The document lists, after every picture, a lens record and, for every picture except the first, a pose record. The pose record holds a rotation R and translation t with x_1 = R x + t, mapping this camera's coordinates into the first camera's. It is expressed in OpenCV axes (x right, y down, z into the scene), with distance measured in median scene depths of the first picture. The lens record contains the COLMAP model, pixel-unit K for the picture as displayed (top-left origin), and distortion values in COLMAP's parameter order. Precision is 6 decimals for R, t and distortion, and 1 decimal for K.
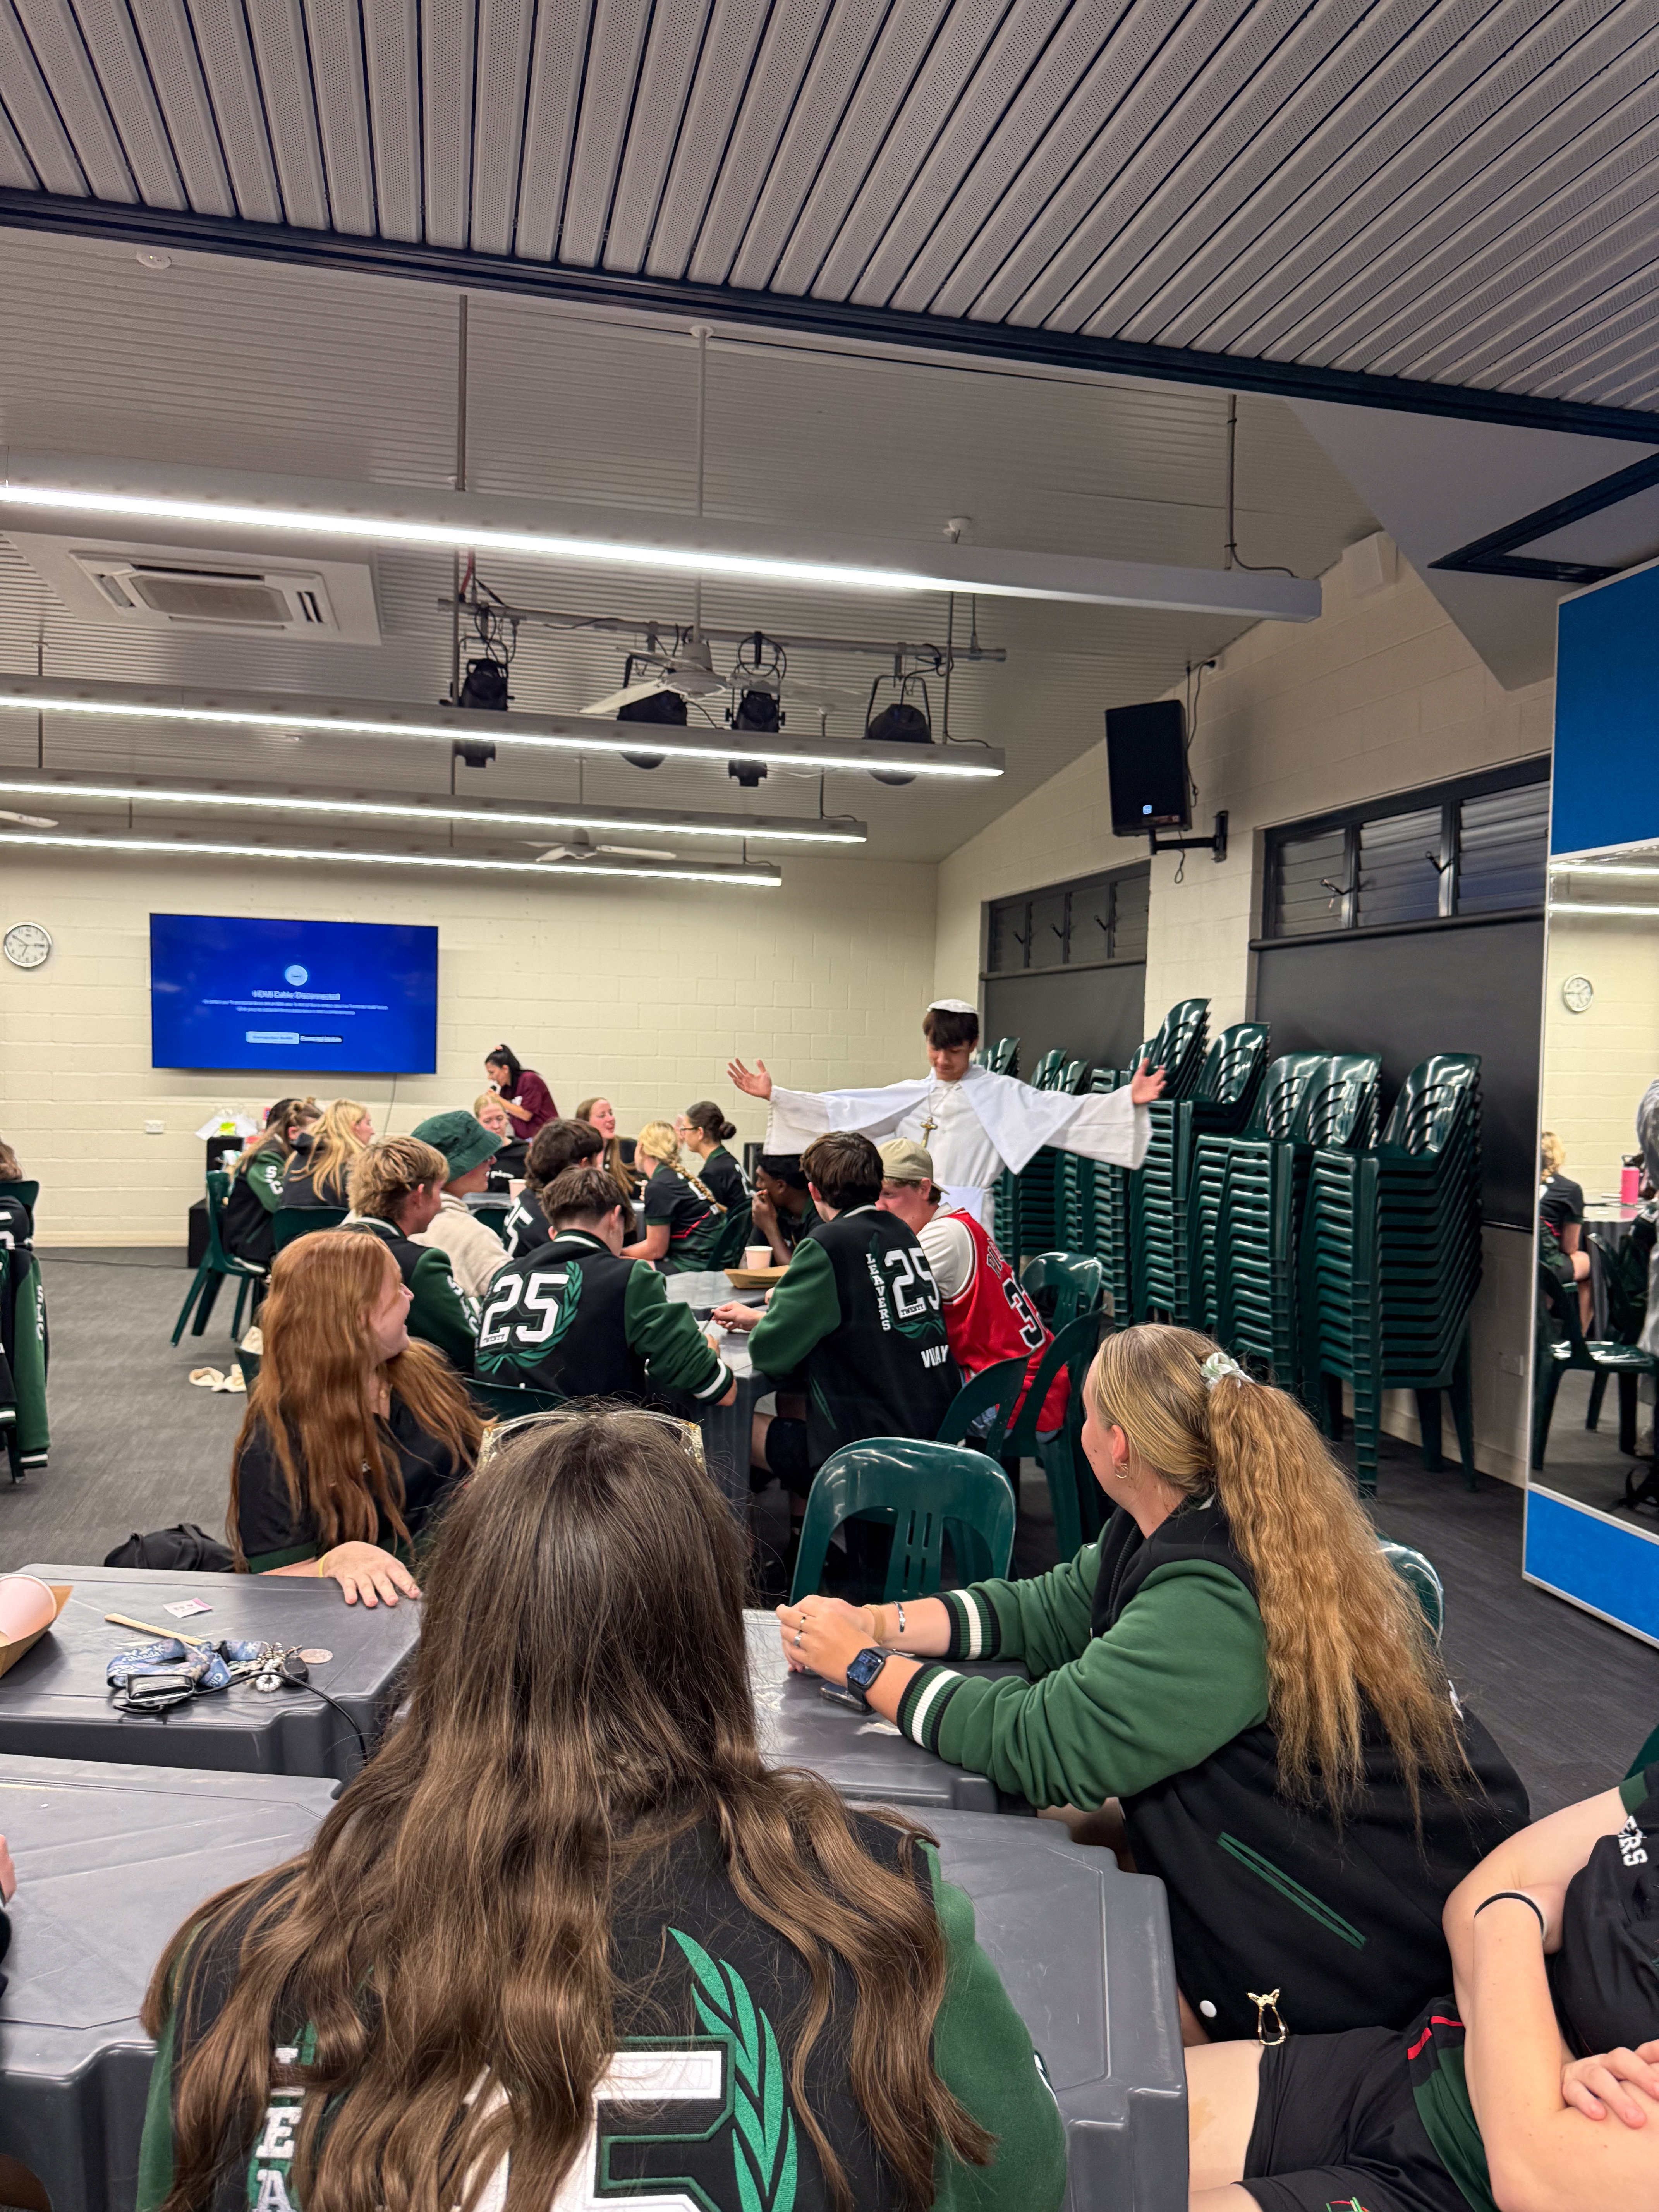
lens RADIAL K [[1507.4, 0, 829.5], [0, 1507.4, 1106.0], [0, 0, 1]] dist [0.023647, -0.046348]
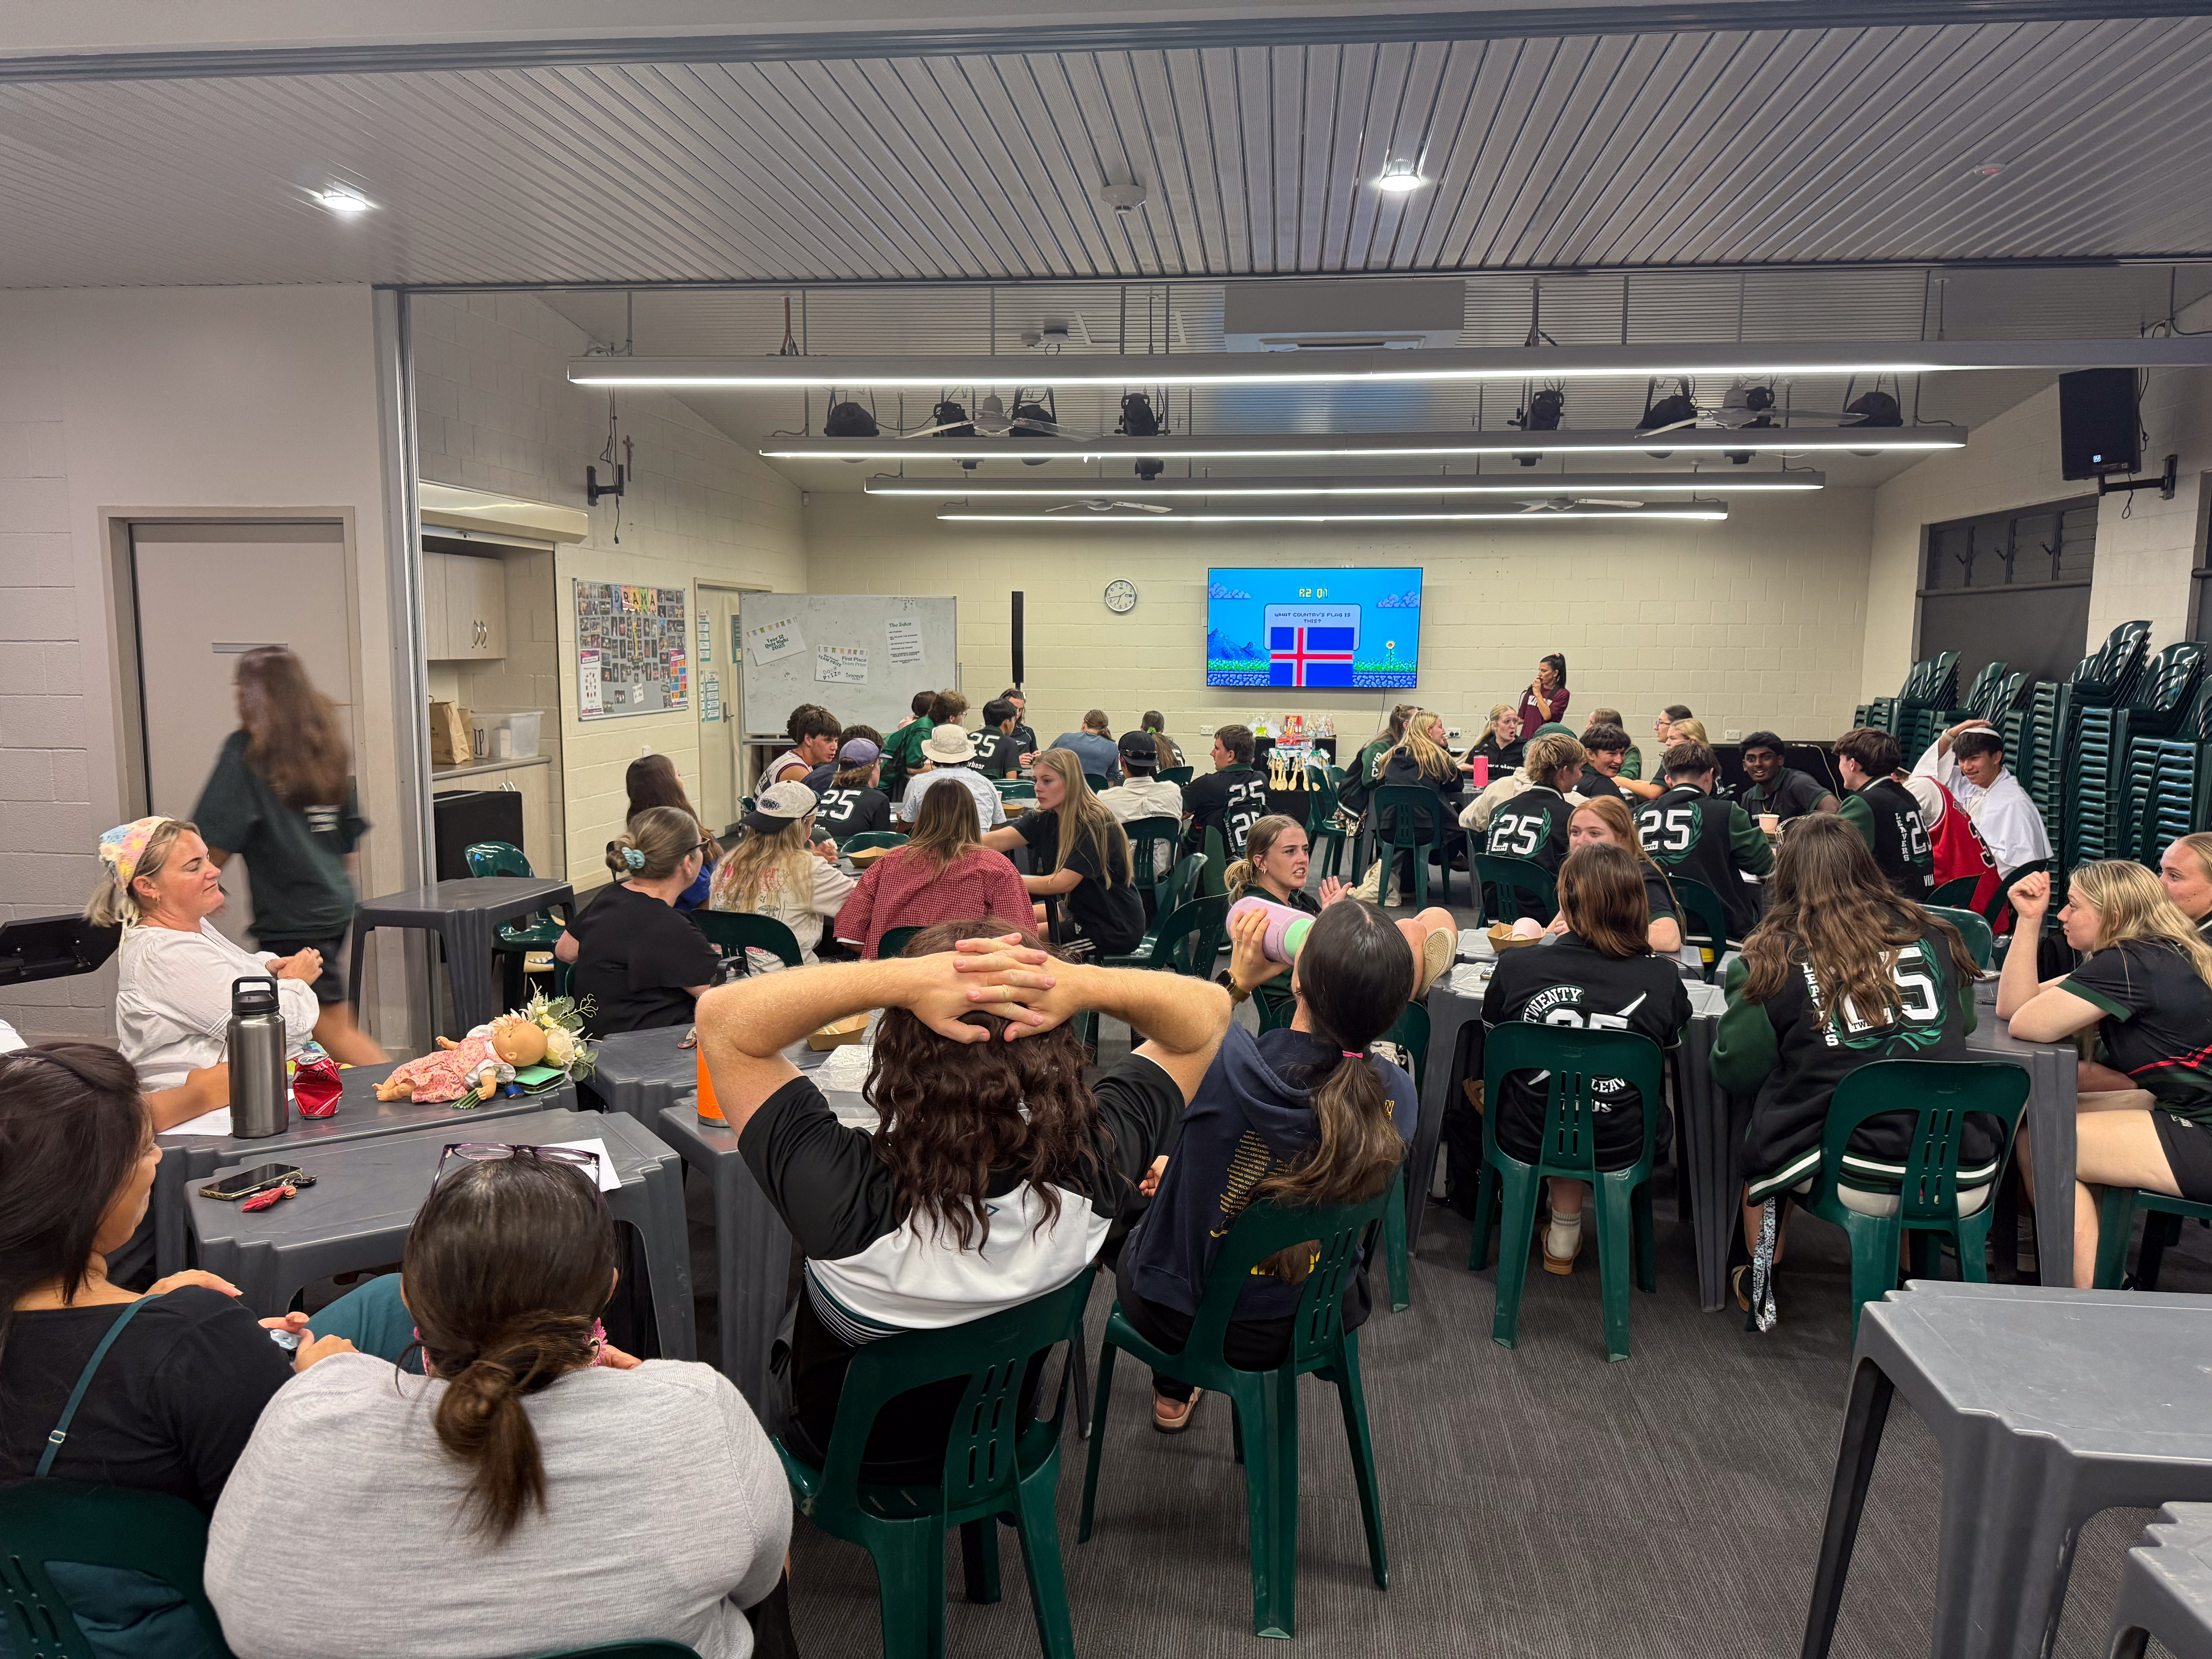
lens RADIAL K [[1507.4, 0, 1106.0], [0, 1507.4, 829.5], [0, 0, 1]] dist [0.023647, -0.046348]
pose [[0.933167, 0.027283, -0.358407, -0.080262], [0.001522, 0.996806, 0.079845, -0.004177], [0.359441, -0.075054, 0.930145, -0.386967]]
